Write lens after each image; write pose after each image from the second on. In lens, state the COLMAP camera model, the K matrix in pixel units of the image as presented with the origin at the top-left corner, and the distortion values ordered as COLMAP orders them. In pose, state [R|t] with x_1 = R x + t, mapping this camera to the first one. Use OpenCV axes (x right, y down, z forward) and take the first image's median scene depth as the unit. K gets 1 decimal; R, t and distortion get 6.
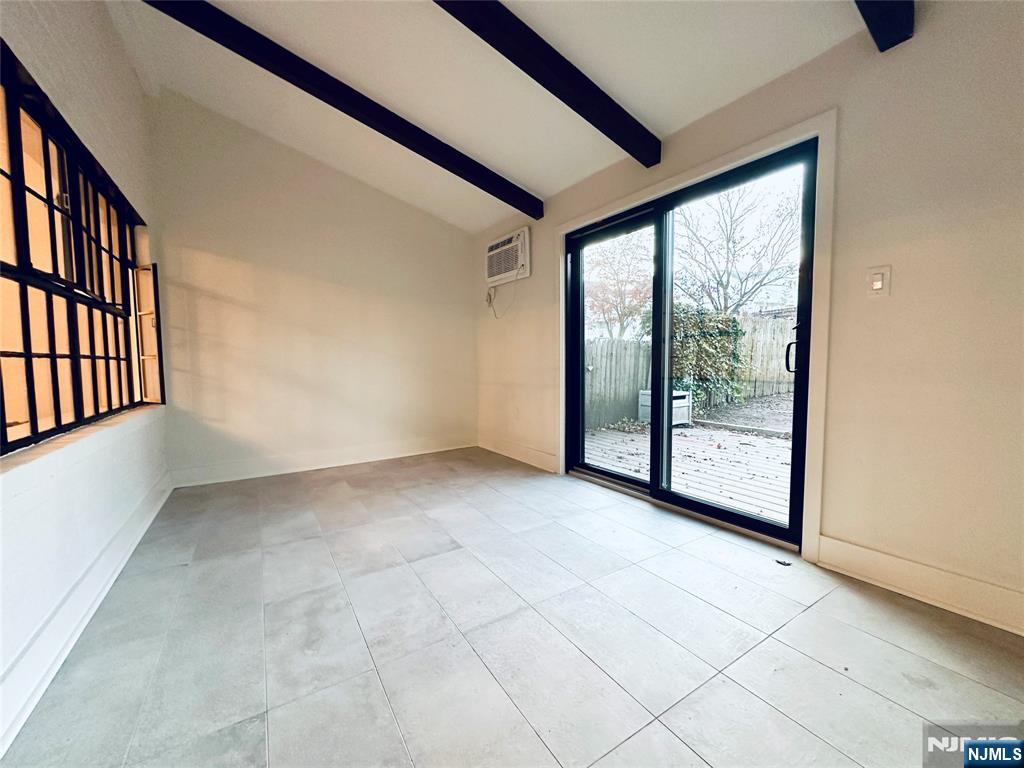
lens RADIAL K [[403.1, 0, 509.0], [0, 403.1, 386.1], [0, 0, 1]] dist [-0.001994, 0.000076]
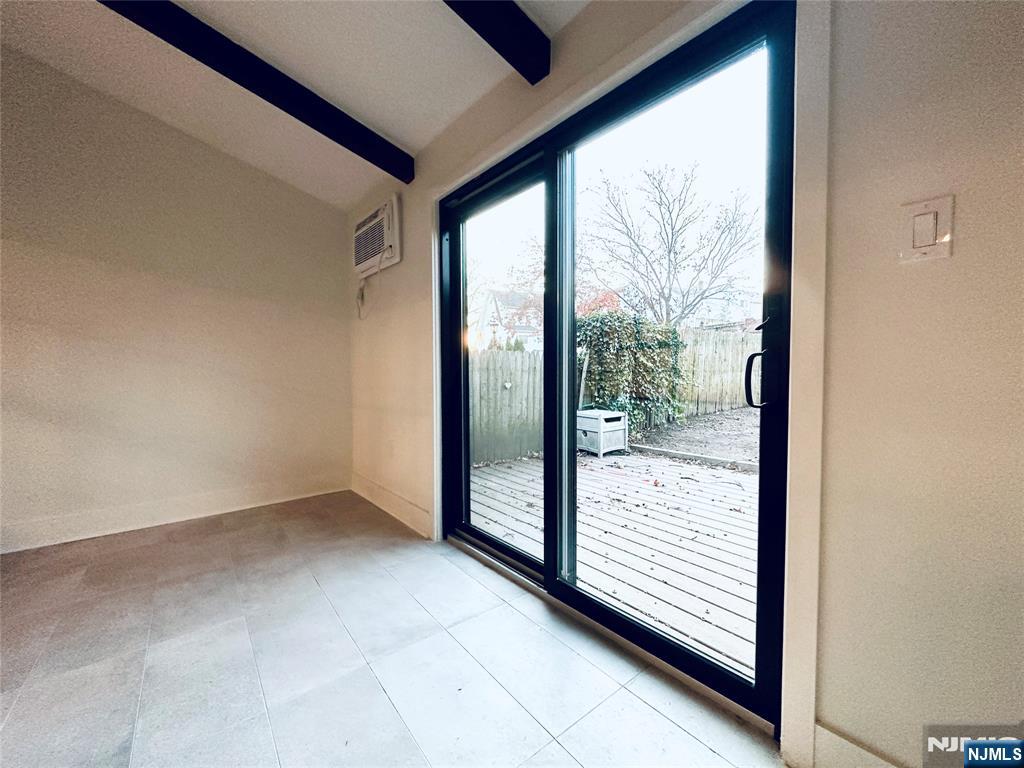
lens RADIAL K [[405.7, 0, 507.2], [0, 405.7, 386.6], [0, 0, 1]] dist [0.001470, 0.000197]
pose [[0.994181, -0.000078, 0.107727, 0.113249], [0.003278, 0.999559, -0.029524, -0.017900], [-0.107677, 0.029706, 0.993742, 0.179658]]
